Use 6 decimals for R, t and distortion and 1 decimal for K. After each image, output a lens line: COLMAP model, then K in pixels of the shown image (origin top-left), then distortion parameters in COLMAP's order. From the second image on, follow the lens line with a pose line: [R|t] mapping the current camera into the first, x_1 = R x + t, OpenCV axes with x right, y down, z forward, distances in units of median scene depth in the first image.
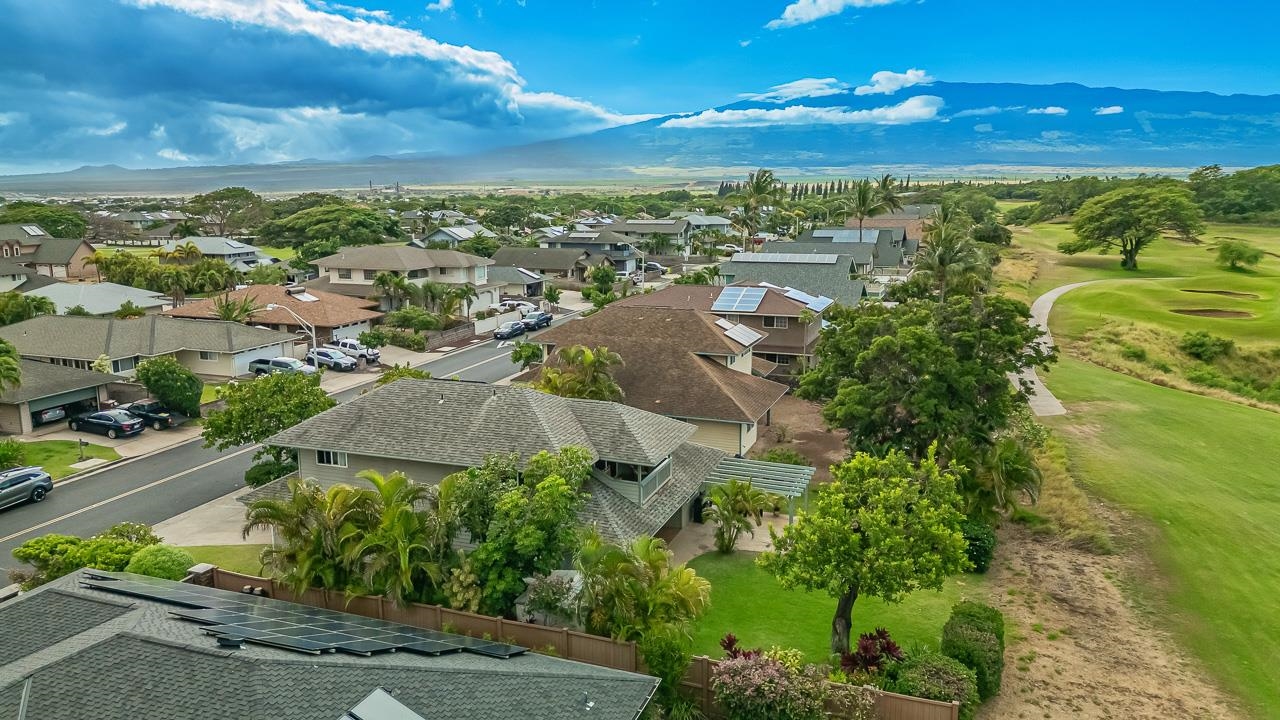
lens RADIAL K [[892.7, 0, 640.0], [0, 892.7, 360.0], [0, 0, 1]] dist [0.076048, -0.071033]
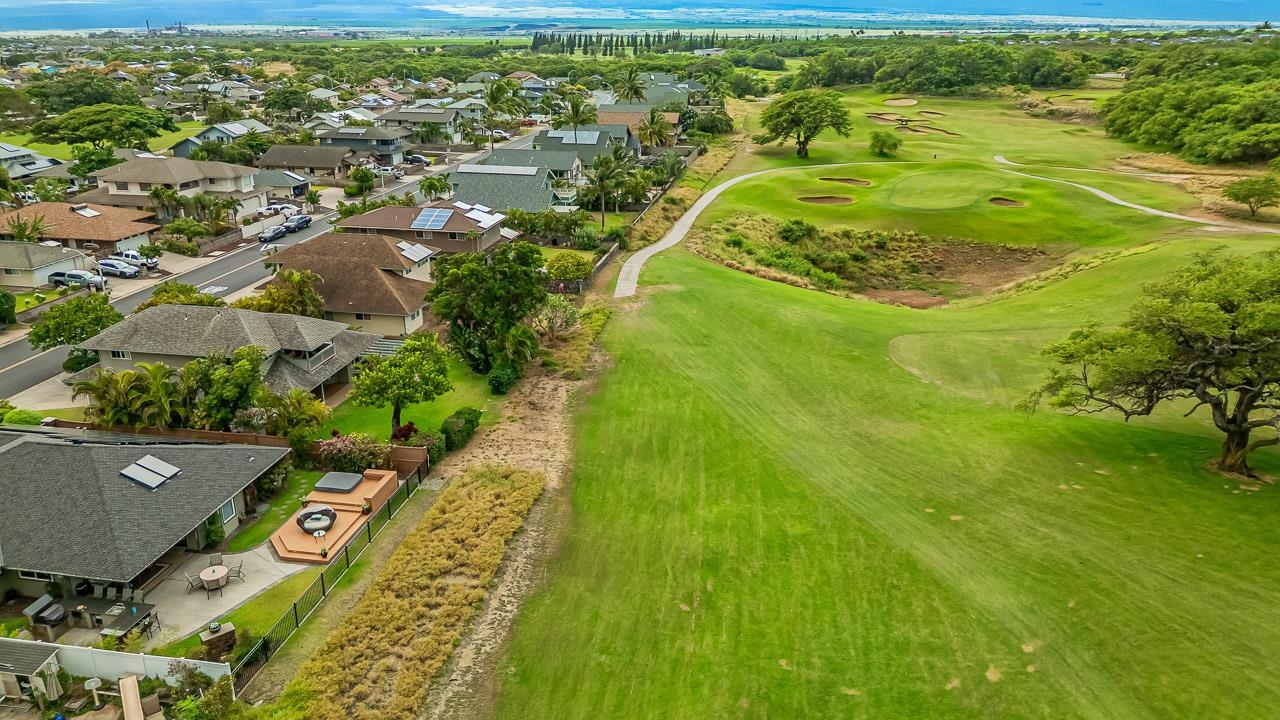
lens RADIAL K [[892.7, 0, 640.0], [0, 892.7, 360.0], [0, 0, 1]] dist [0.076048, -0.071033]
pose [[0.983302, -0.057953, 0.172509, 0.160579], [0.029024, 0.985746, 0.165716, -0.067059], [-0.179654, -0.157942, 0.970968, -0.415631]]
